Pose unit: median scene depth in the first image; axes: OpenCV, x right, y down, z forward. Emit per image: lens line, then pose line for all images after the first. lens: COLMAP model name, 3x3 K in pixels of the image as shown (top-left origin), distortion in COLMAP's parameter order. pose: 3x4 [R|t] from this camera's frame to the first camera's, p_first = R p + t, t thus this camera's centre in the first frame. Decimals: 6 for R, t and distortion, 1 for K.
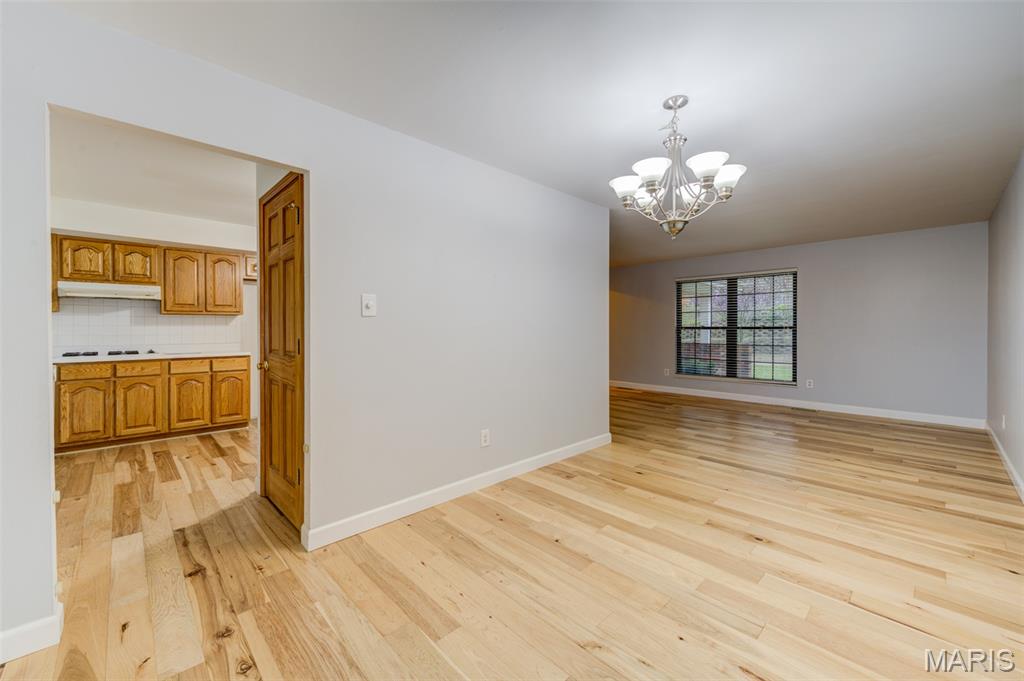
lens RADIAL K [[403.3, 0, 517.8], [0, 403.3, 330.3], [0, 0, 1]] dist [0.003831, 0.000178]
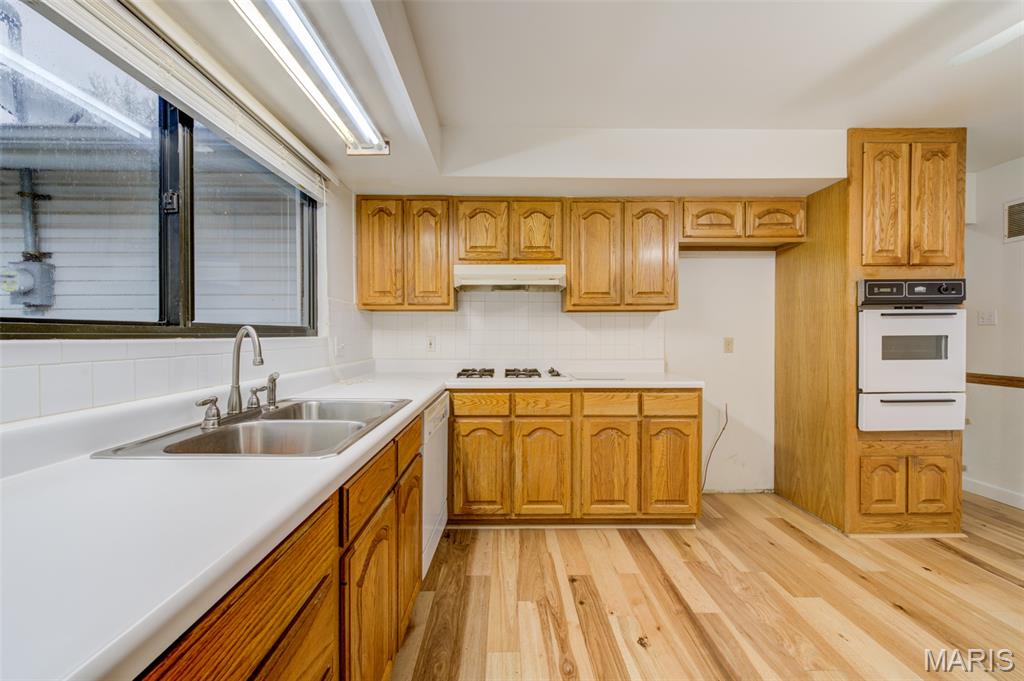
lens RADIAL K [[403.3, 0, 514.9], [0, 403.3, 340.2], [0, 0, 1]] dist [0.003831, 0.000178]
pose [[0.731810, 0.010968, -0.681420, -0.538783], [-0.002639, 0.999909, 0.013260, -0.003935], [0.681503, -0.007905, 0.731773, 0.517944]]
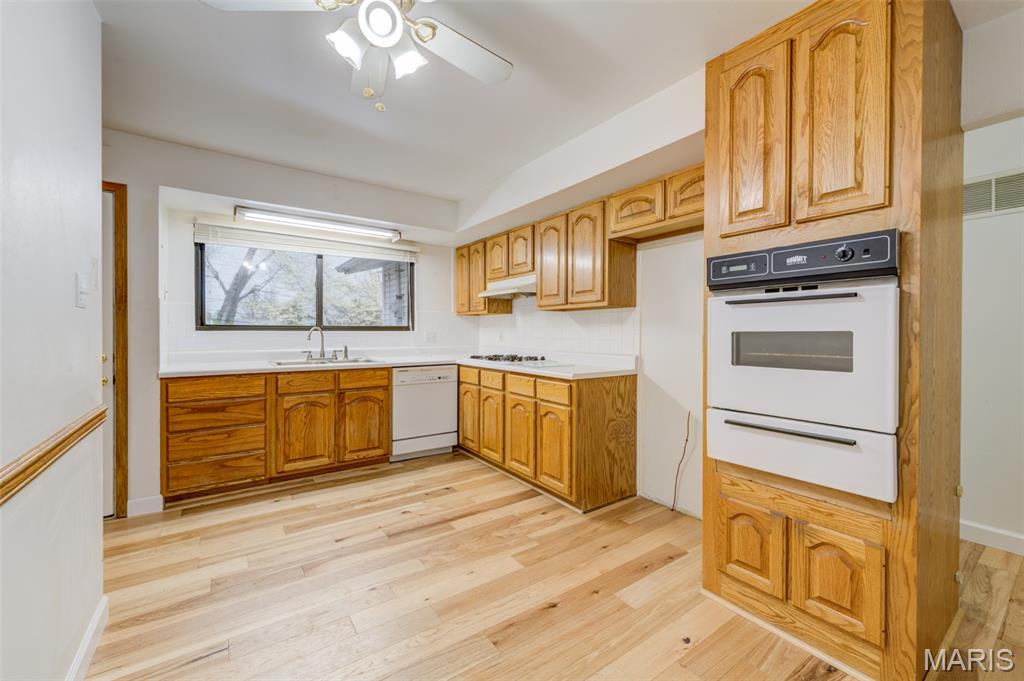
lens RADIAL K [[403.3, 0, 509.7], [0, 403.3, 334.4], [0, 0, 1]] dist [0.003831, 0.000178]
pose [[-0.150421, 0.011418, -0.988556, -0.124153], [-0.001604, 0.999929, 0.011793, -0.005710], [0.988621, 0.003360, -0.150392, 1.099570]]
